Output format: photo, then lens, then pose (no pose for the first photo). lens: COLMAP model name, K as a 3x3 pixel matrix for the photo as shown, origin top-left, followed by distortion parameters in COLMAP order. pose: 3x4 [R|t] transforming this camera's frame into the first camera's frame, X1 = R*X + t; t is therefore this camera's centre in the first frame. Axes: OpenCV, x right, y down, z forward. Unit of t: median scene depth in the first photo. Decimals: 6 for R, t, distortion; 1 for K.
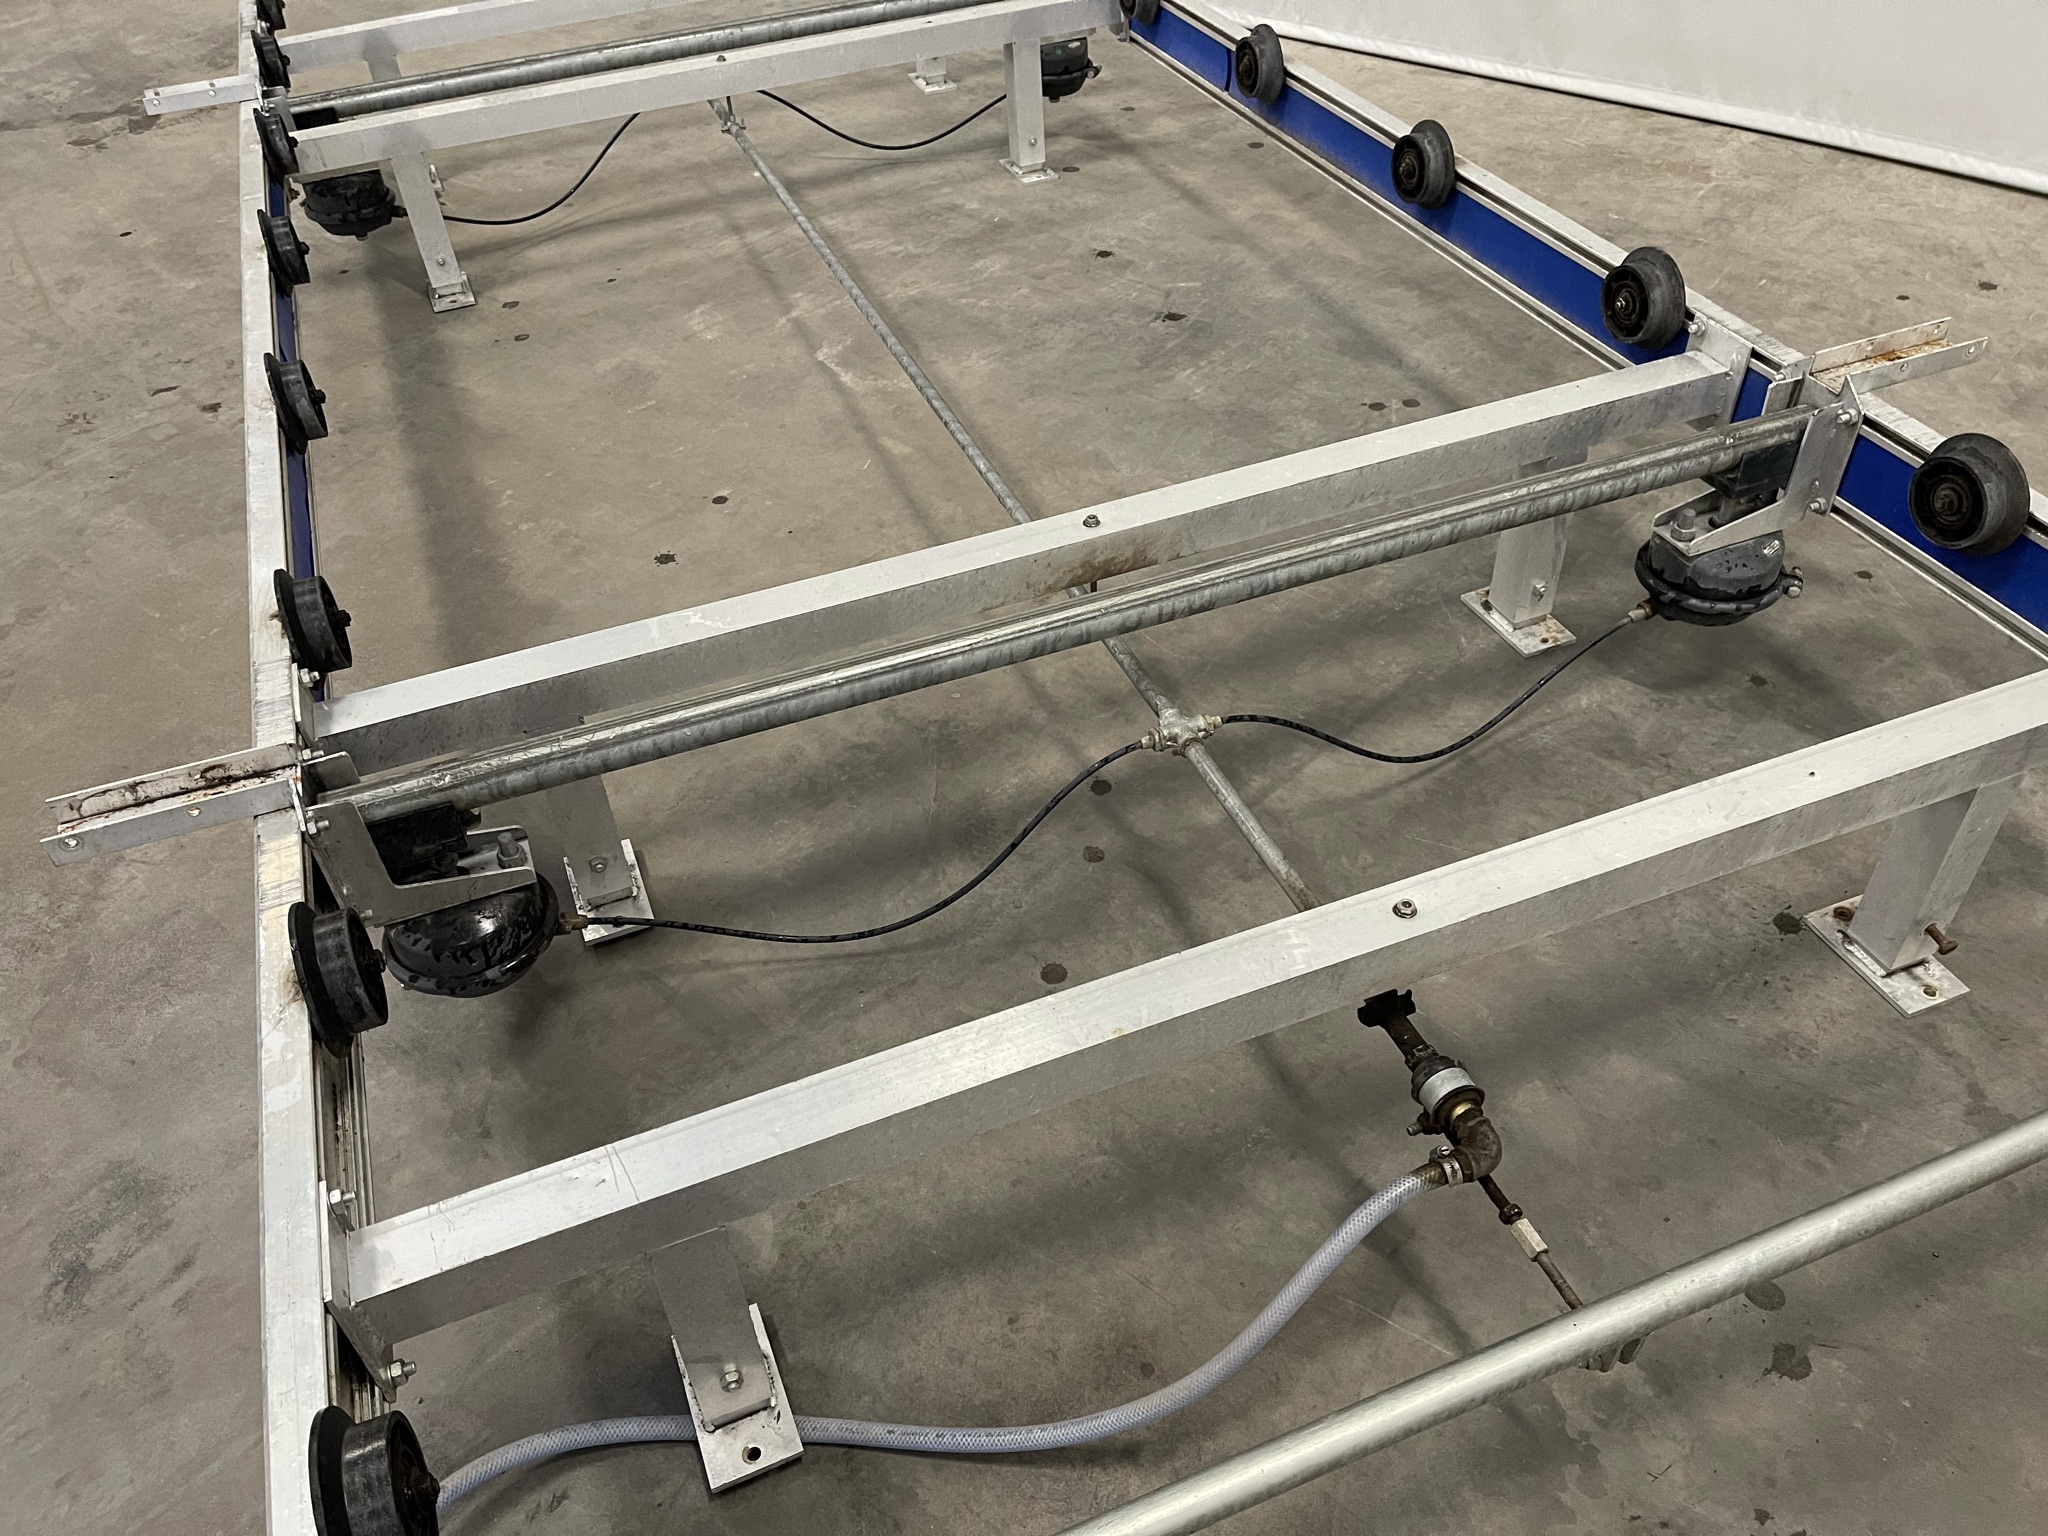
lens RADIAL K [[1532.0, 0, 1018.0], [0, 1532.0, 771.2], [0, 0, 1]] dist [0.059688, -0.075115]
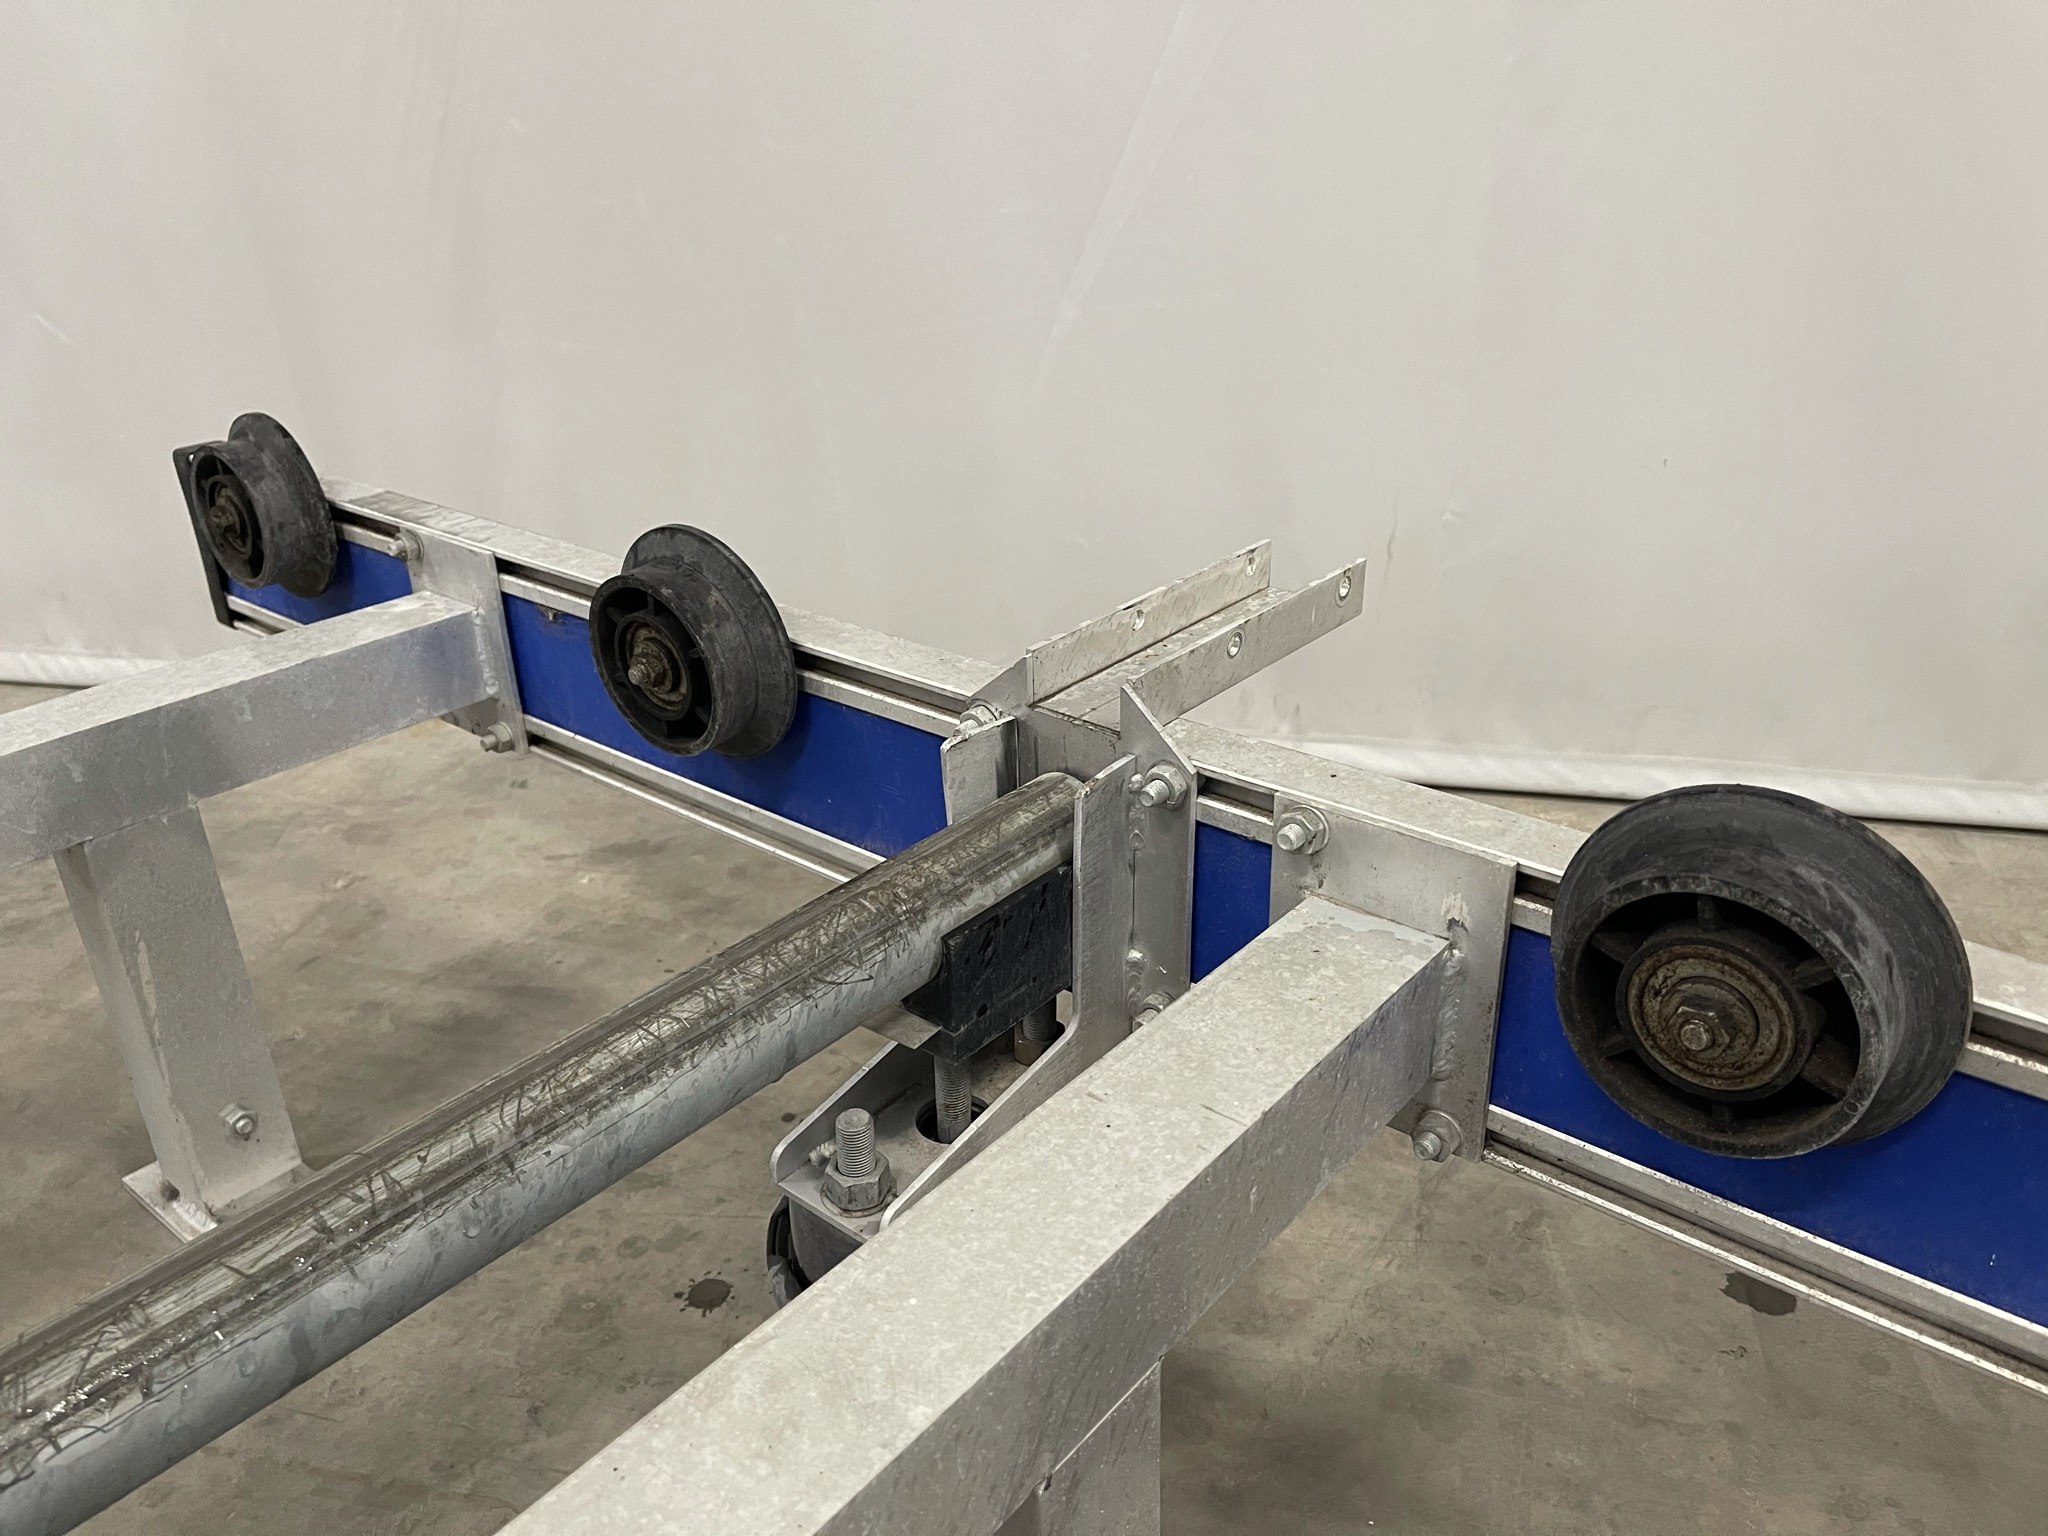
lens RADIAL K [[1547.0, 0, 1032.5], [0, 1547.0, 769.4], [0, 0, 1]] dist [0.057913, -0.080350]
pose [[0.871173, -0.179049, 0.457165, -0.101533], [0.310857, 0.921880, -0.231313, -0.888889], [-0.380035, 0.343627, 0.858775, 1.529152]]
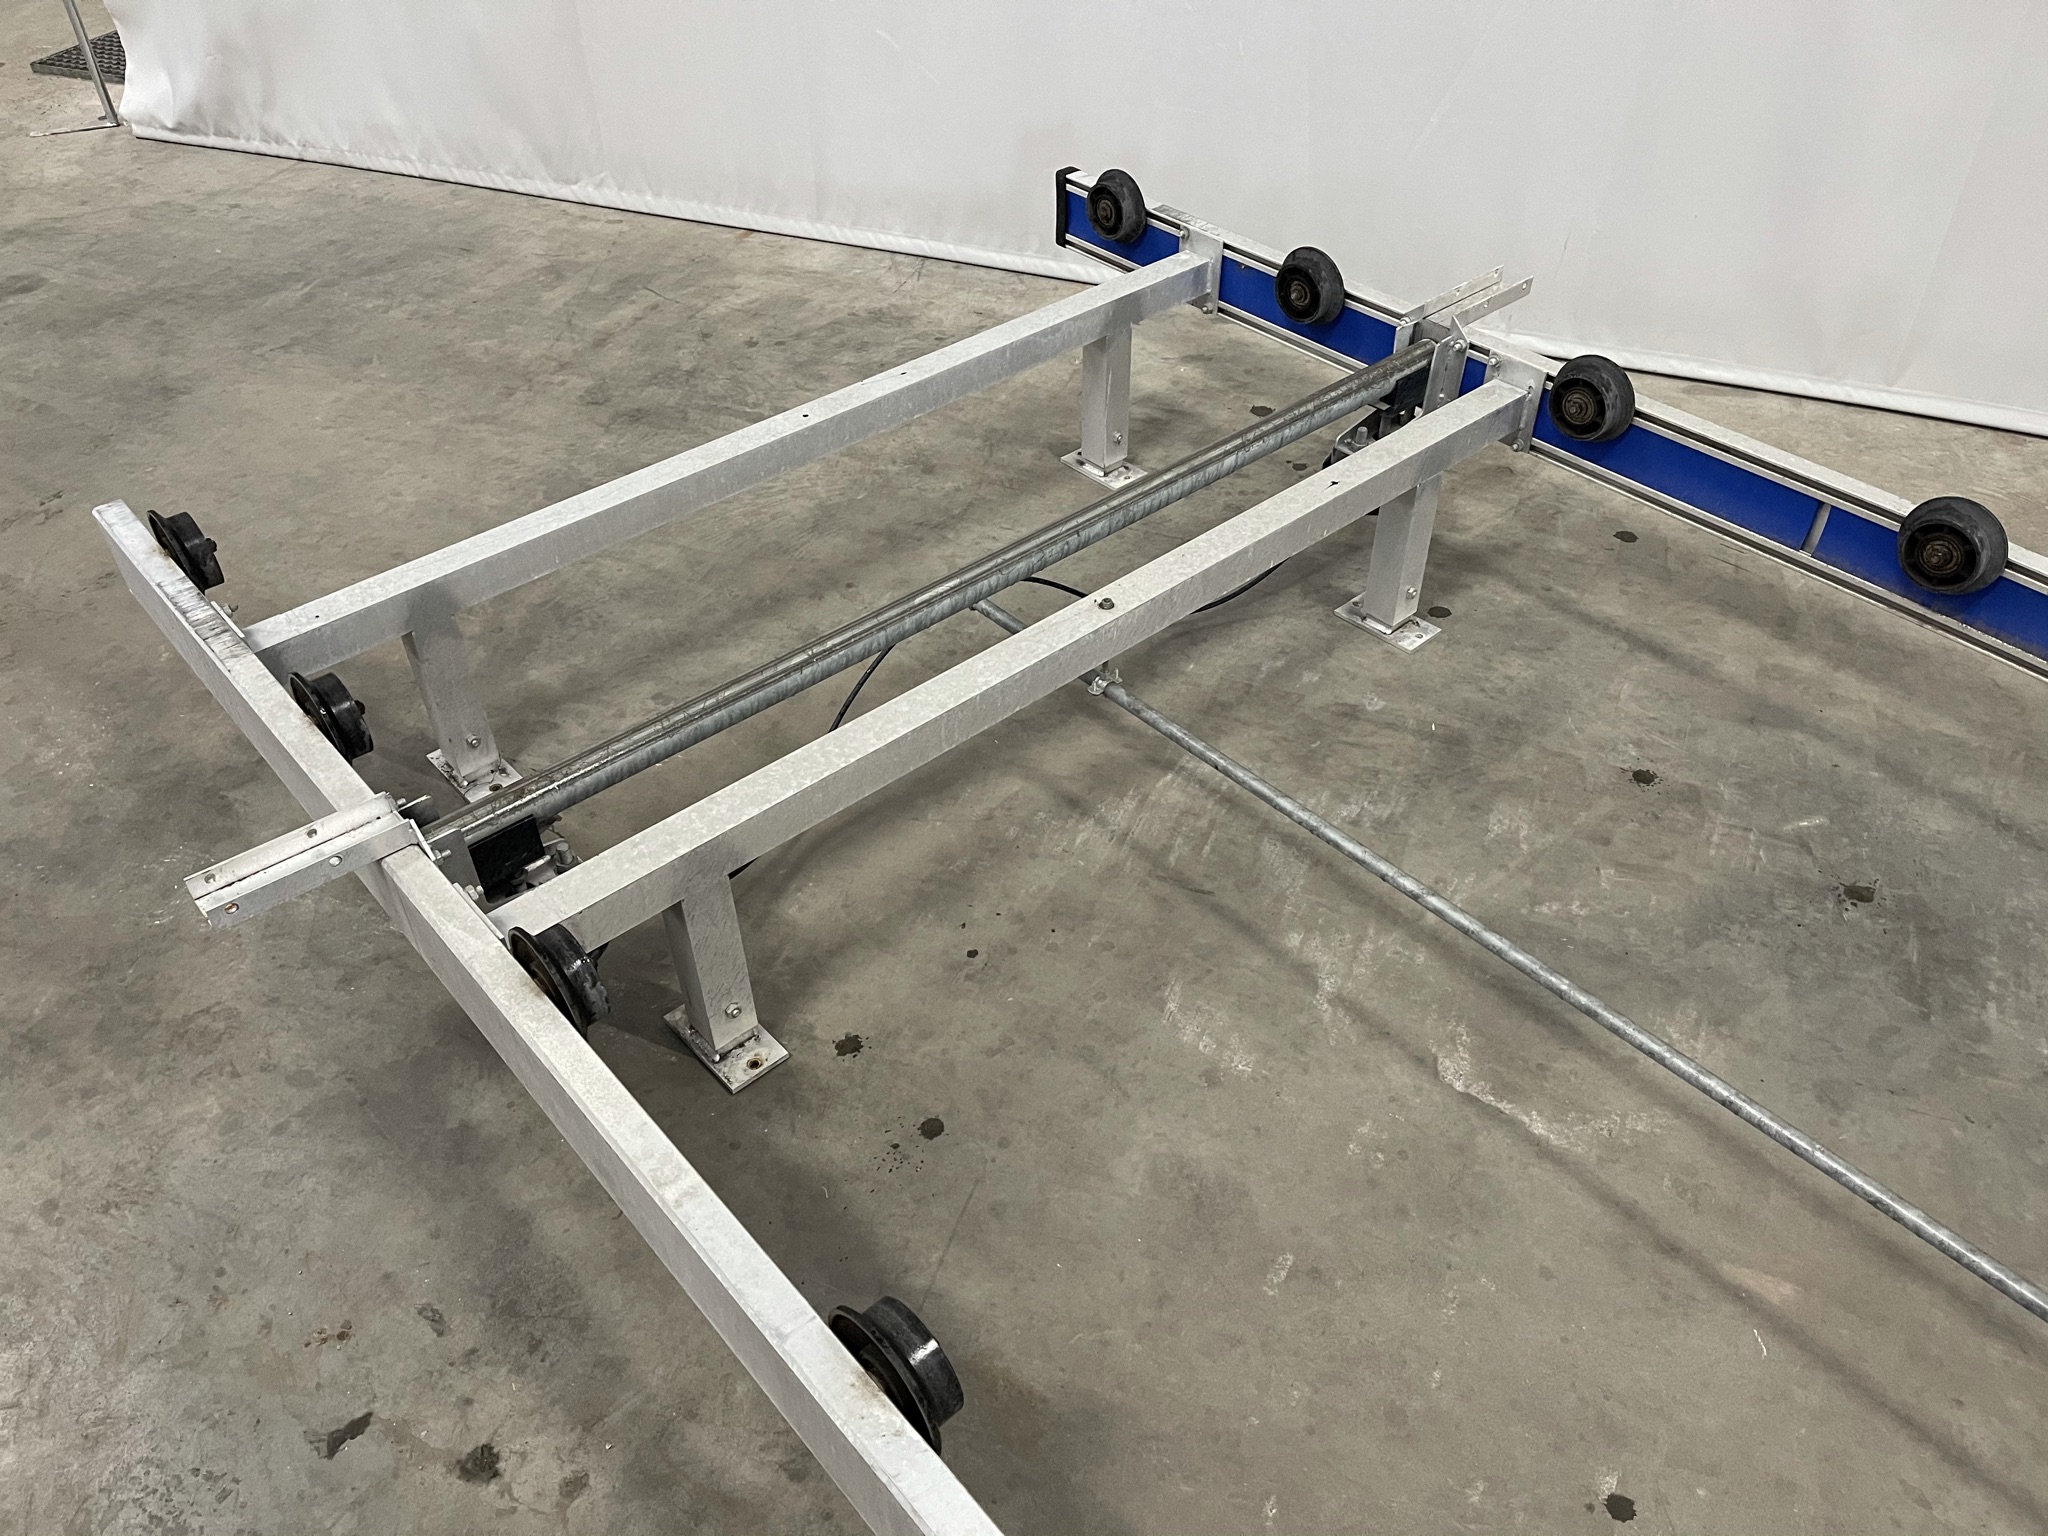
lens RADIAL K [[1532.0, 0, 1018.0], [0, 1532.0, 771.2], [0, 0, 1]] dist [0.059688, -0.075115]
pose [[0.938295, -0.192136, 0.287551, -0.719205], [0.197919, 0.980176, 0.009113, -0.687758], [-0.283602, 0.048361, 0.957722, 0.682835]]
